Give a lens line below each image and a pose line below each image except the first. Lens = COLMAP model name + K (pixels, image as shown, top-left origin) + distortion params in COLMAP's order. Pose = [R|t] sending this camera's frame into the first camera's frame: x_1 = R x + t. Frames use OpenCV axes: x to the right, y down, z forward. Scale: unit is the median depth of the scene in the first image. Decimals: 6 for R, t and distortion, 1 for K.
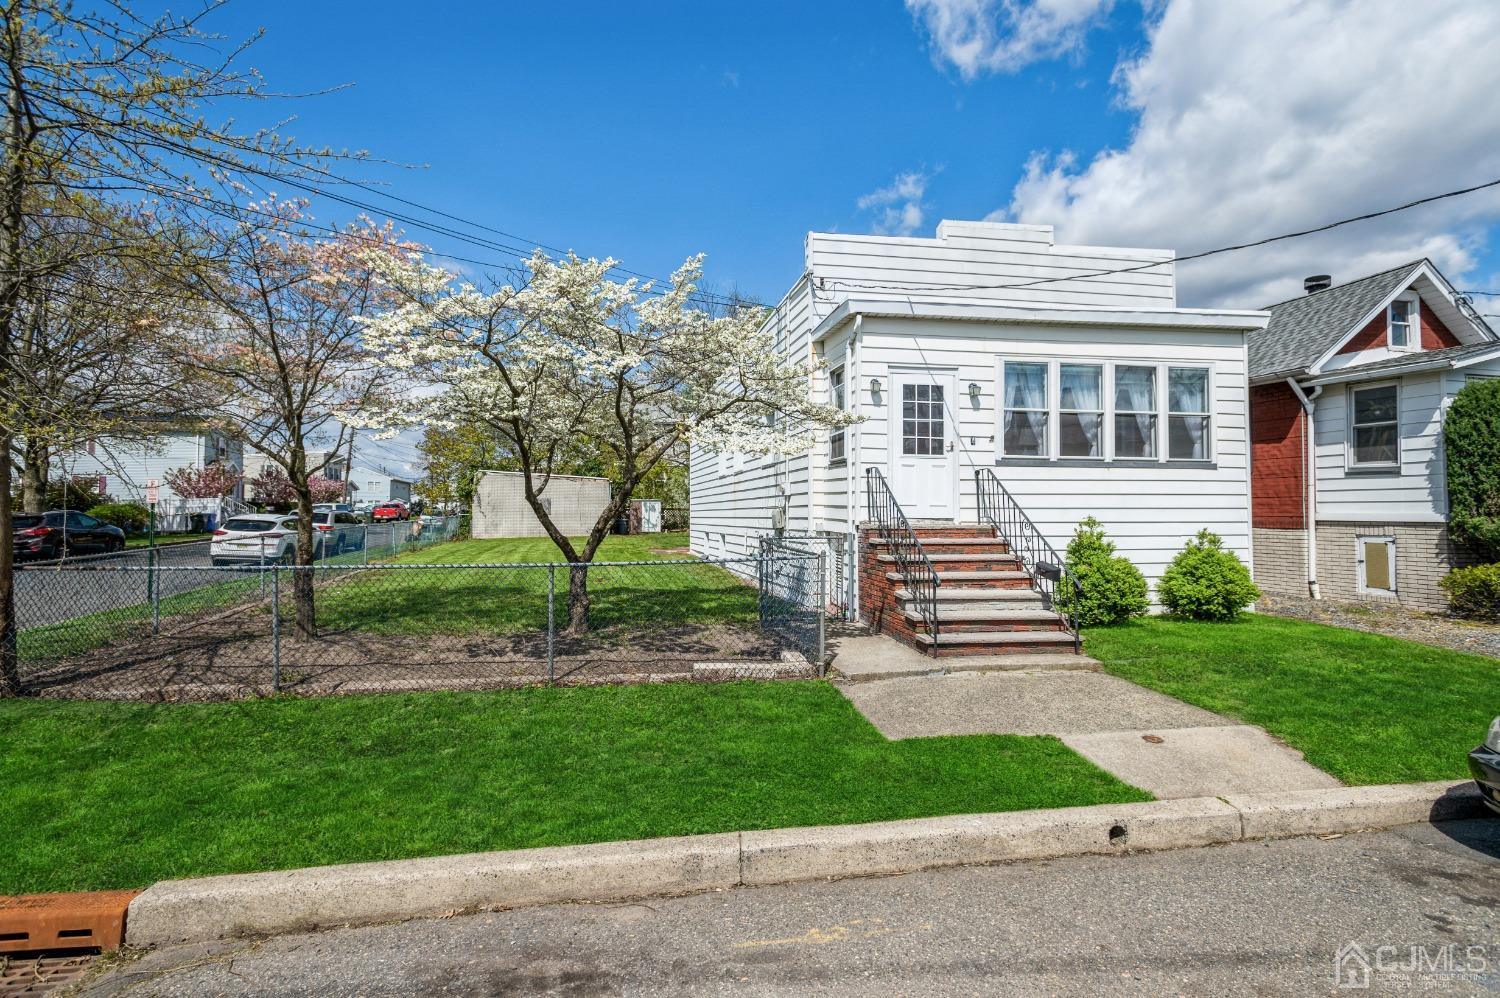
lens RADIAL K [[700.3, 0, 748.9], [0, 700.3, 487.4], [0, 0, 1]] dist [0.017589, 0.000435]
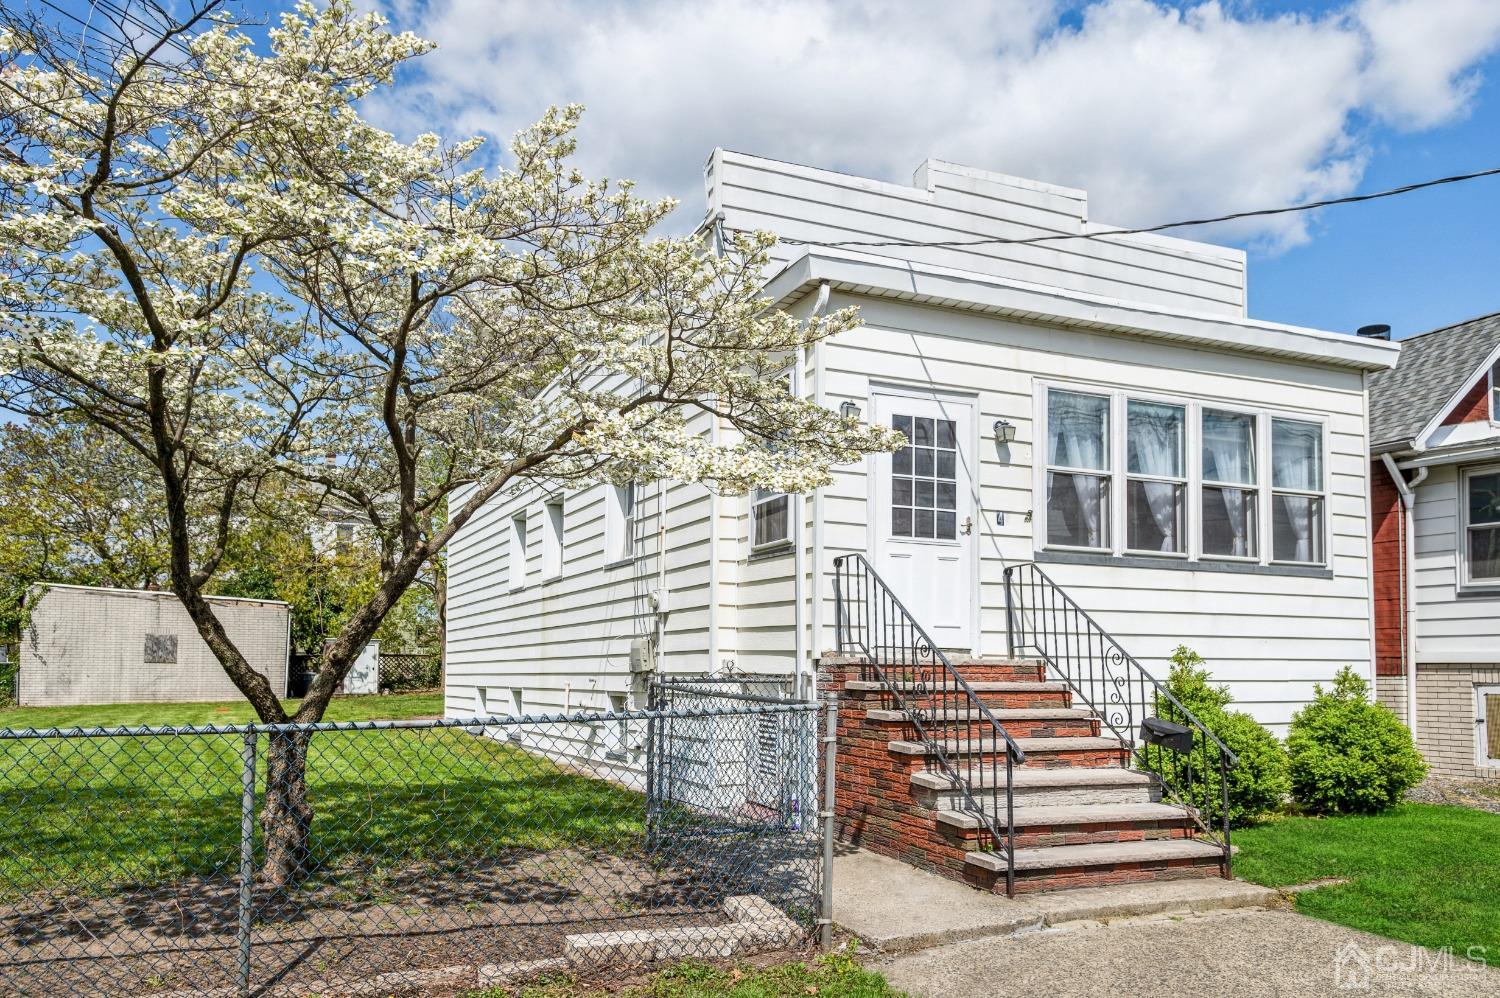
lens RADIAL K [[1041.3, 0, 749.1], [0, 1041.3, 608.2], [0, 0, 1]] dist [0.030961, -0.003540]
pose [[0.973505, 0.016580, 0.228062, -0.086085], [-0.011700, 0.999673, -0.022733, 0.031937], [-0.228365, 0.019462, 0.973381, 0.196699]]
